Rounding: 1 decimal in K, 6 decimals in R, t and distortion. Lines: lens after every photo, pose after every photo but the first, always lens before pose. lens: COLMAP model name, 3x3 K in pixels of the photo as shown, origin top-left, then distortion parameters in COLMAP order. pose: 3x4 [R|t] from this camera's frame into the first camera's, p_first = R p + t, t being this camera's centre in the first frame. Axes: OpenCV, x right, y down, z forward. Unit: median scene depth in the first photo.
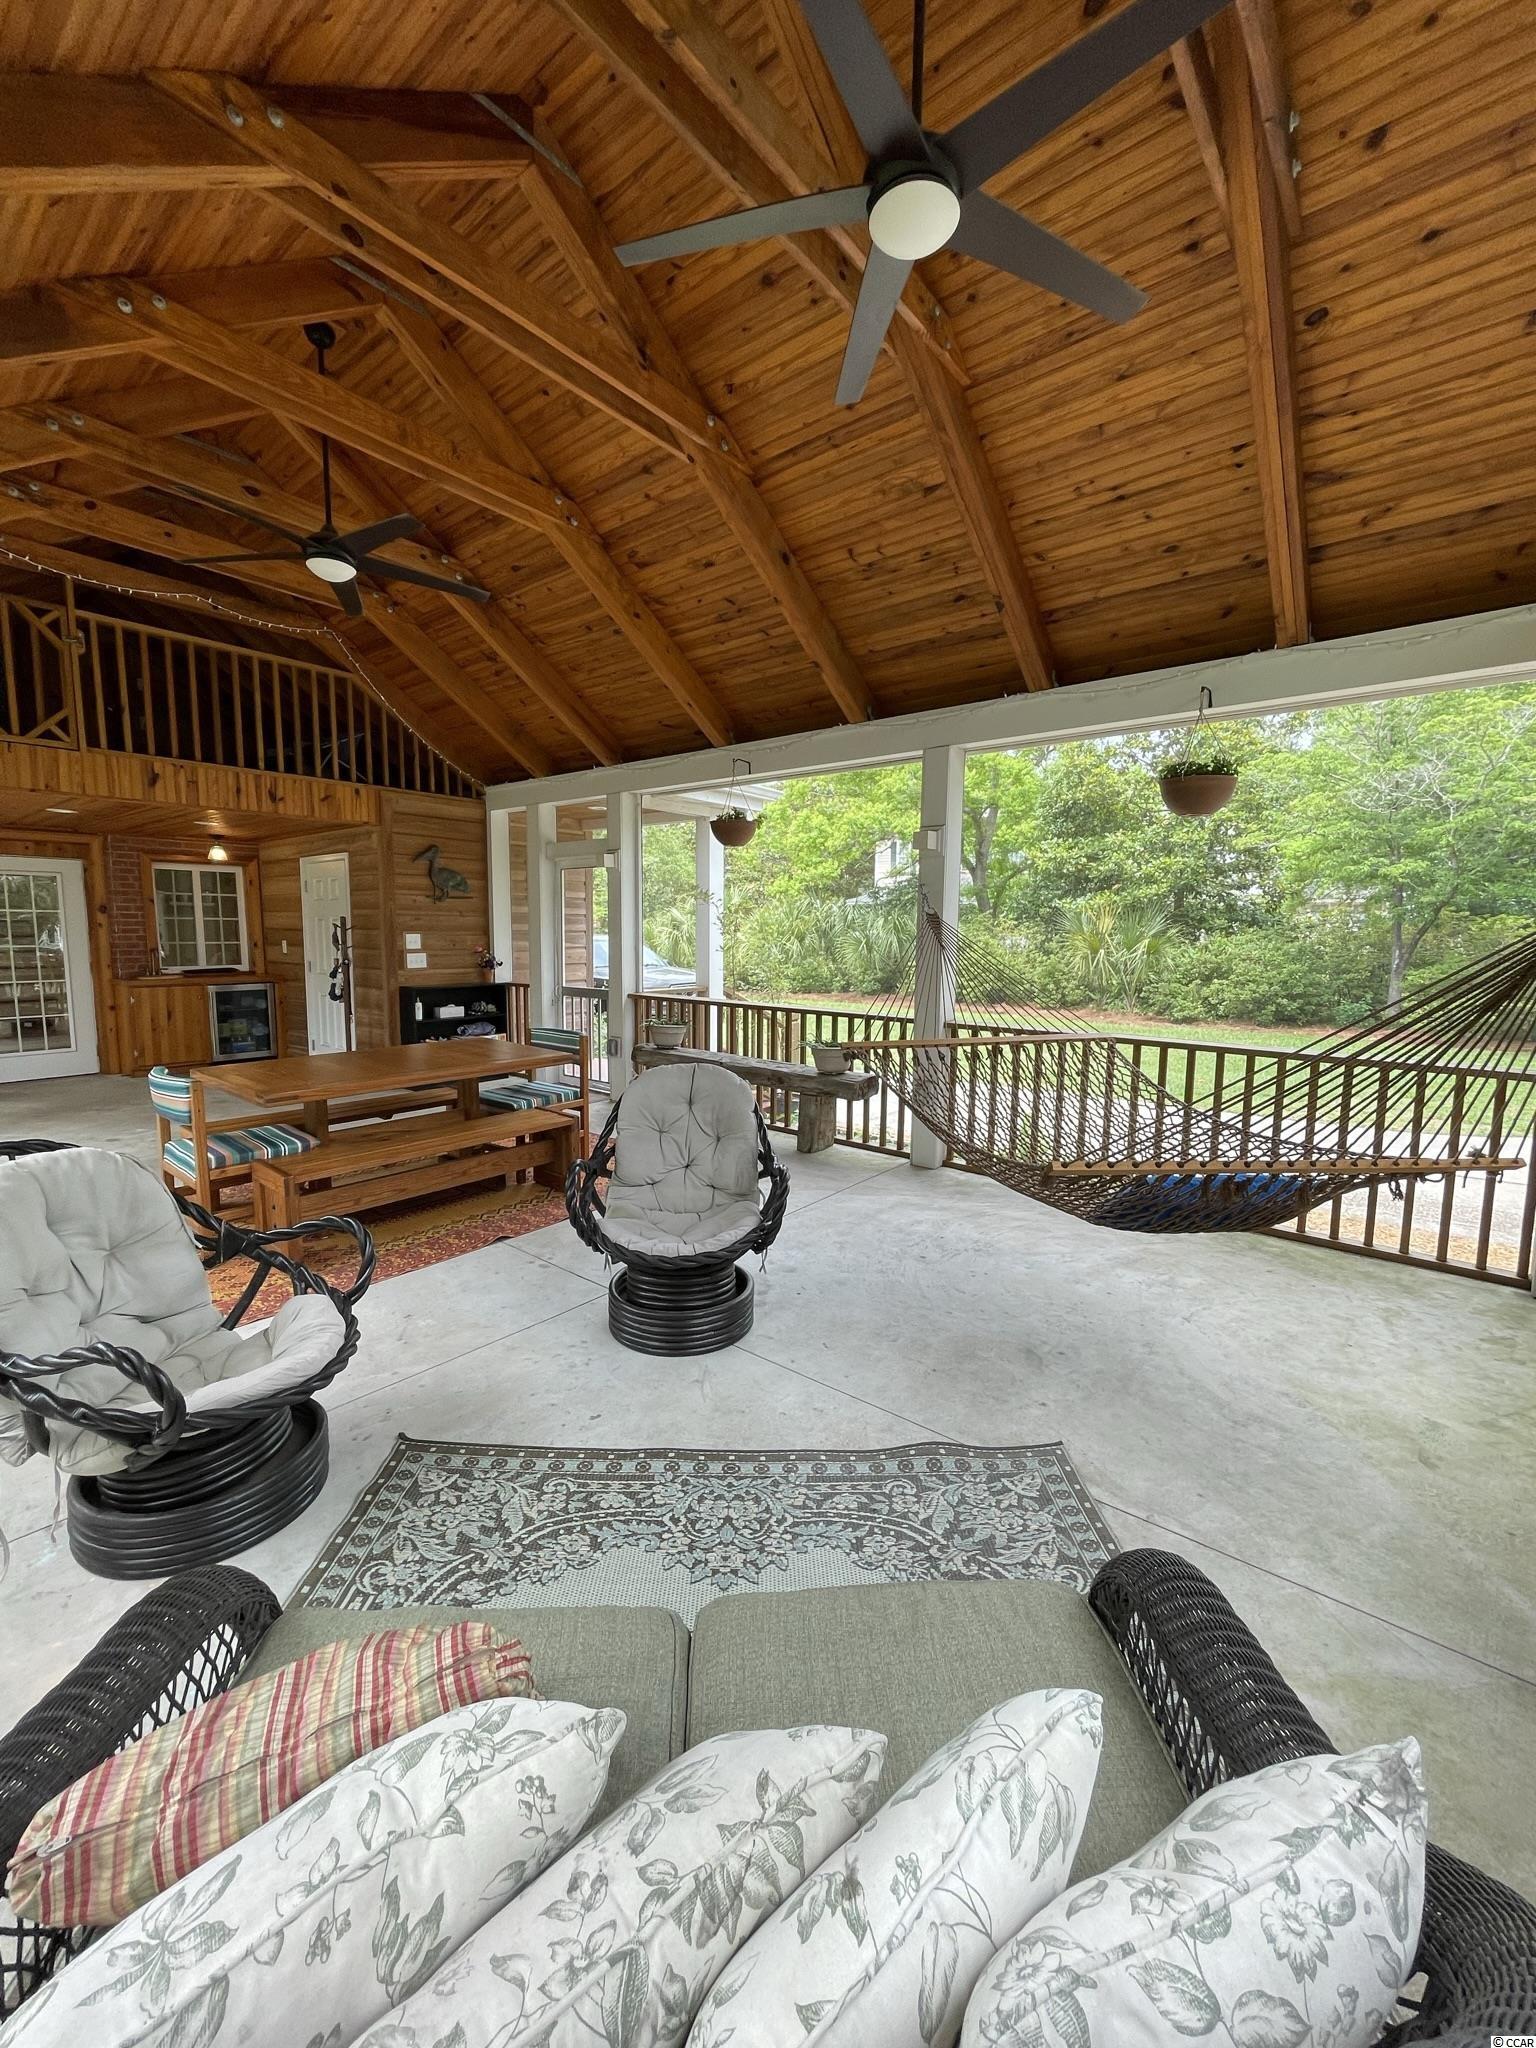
lens RADIAL K [[826.1, 0, 768.0], [0, 826.1, 1024.0], [0, 0, 1]] dist [-0.001057, -0.000156]
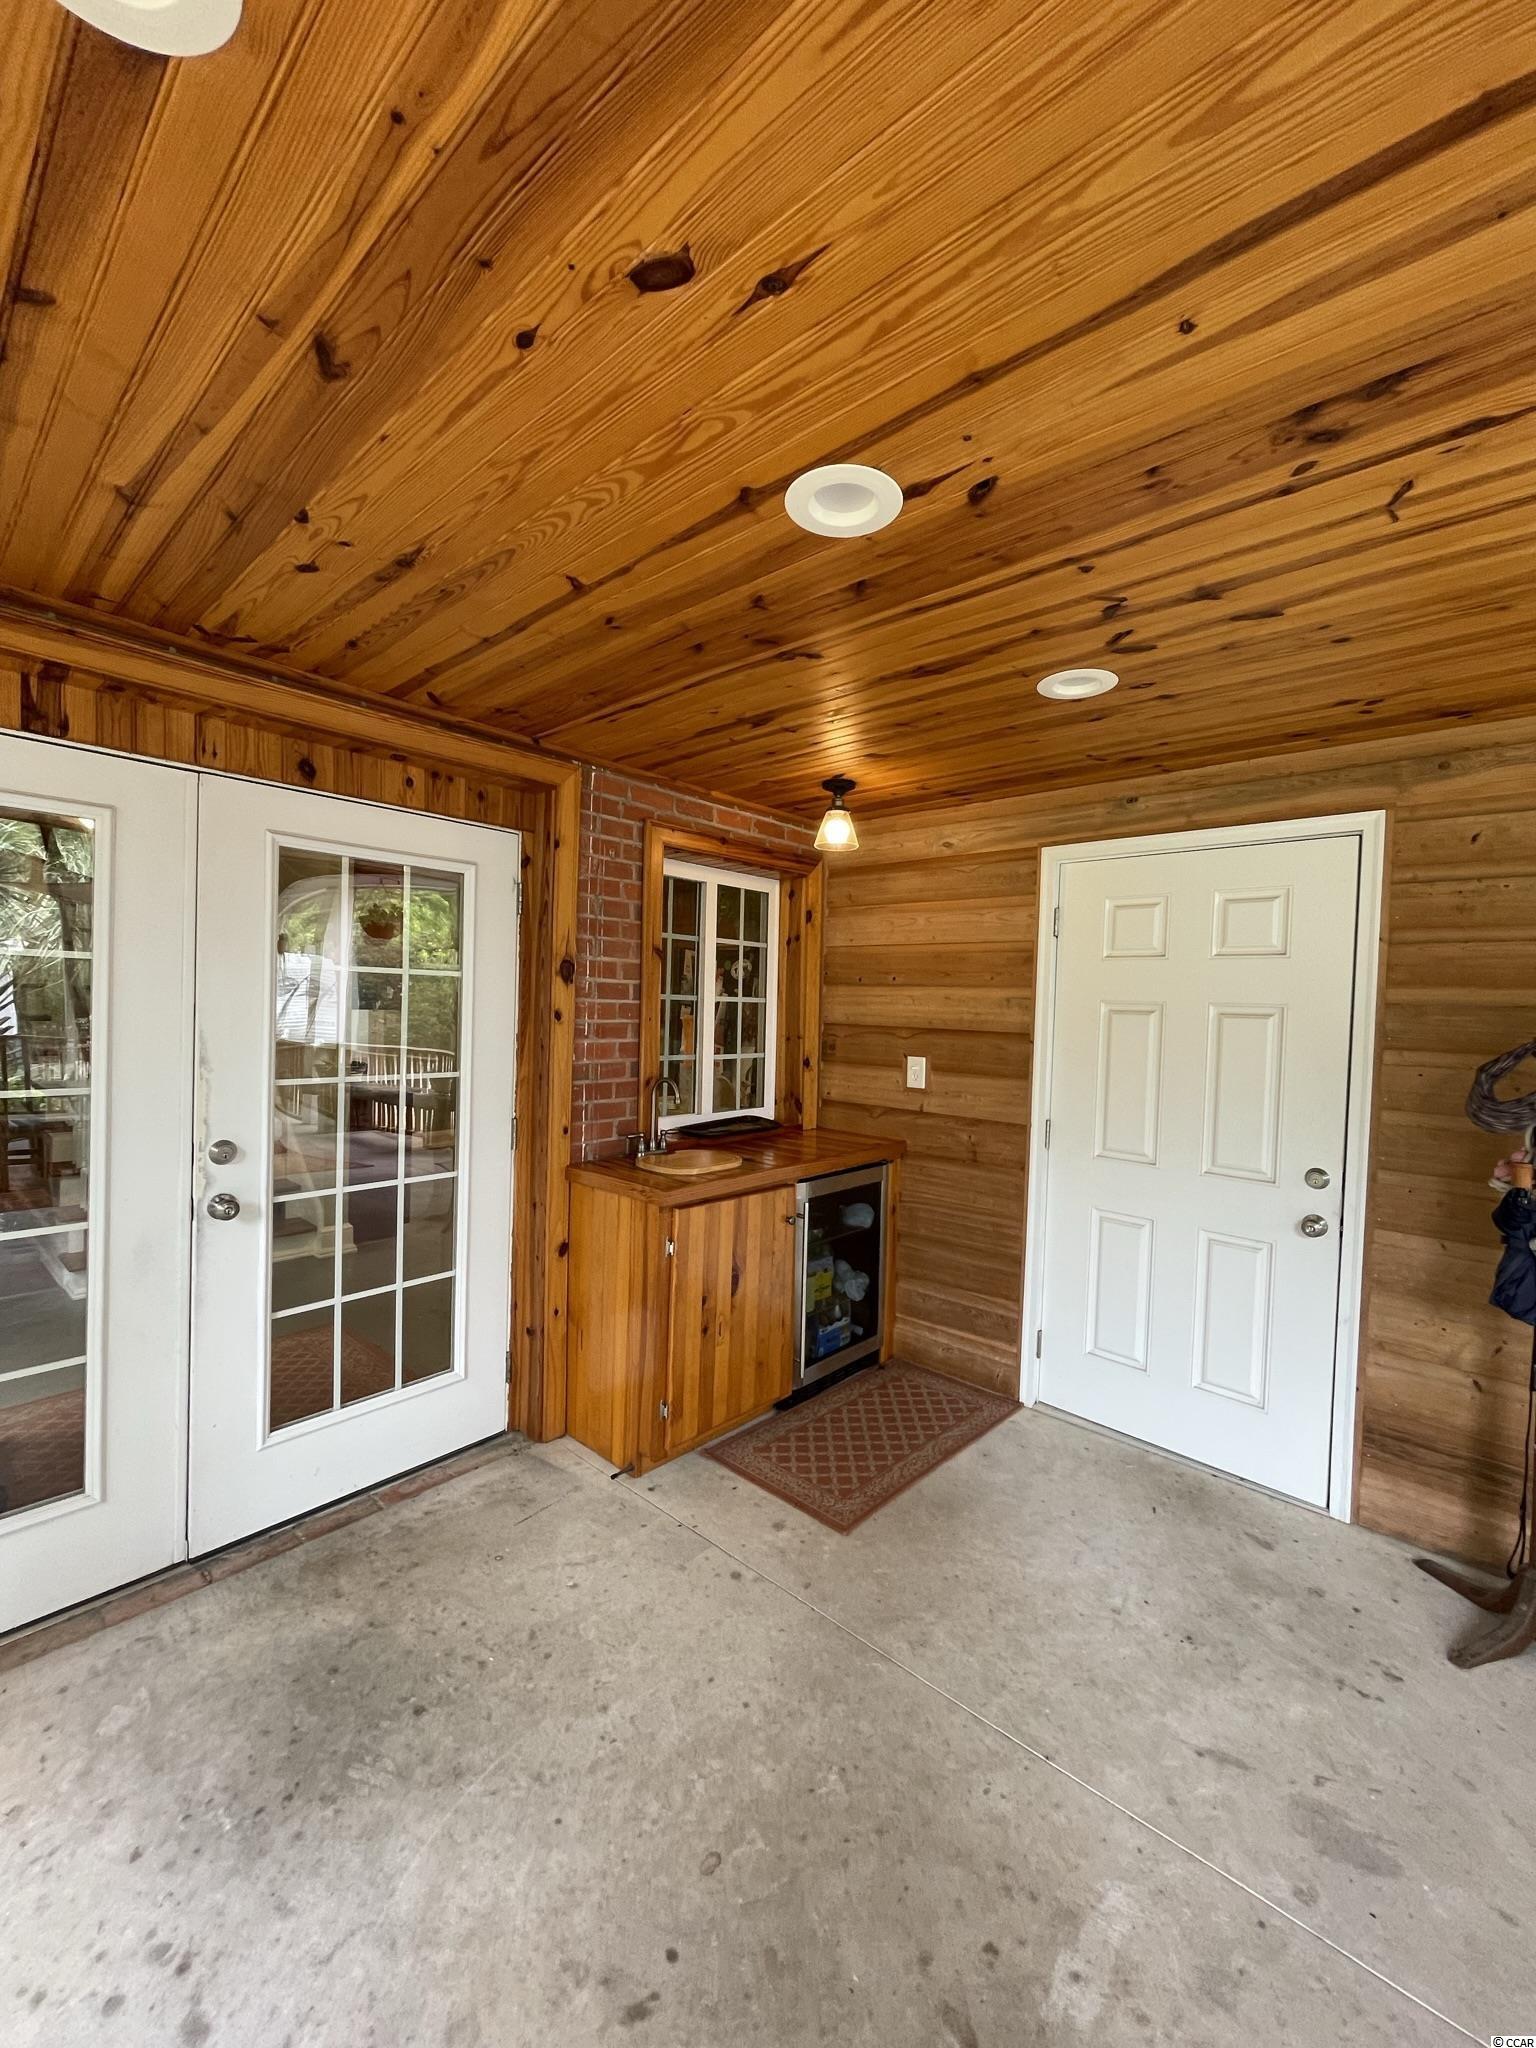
lens RADIAL K [[819.7, 0, 768.0], [0, 819.7, 1024.0], [0, 0, 1]] dist [-0.001311, -0.000619]
pose [[0.998721, 0.023953, -0.044528, -0.694909], [-0.027907, 0.995513, -0.090415, -0.086034], [0.042162, 0.091542, 0.994908, 0.647920]]
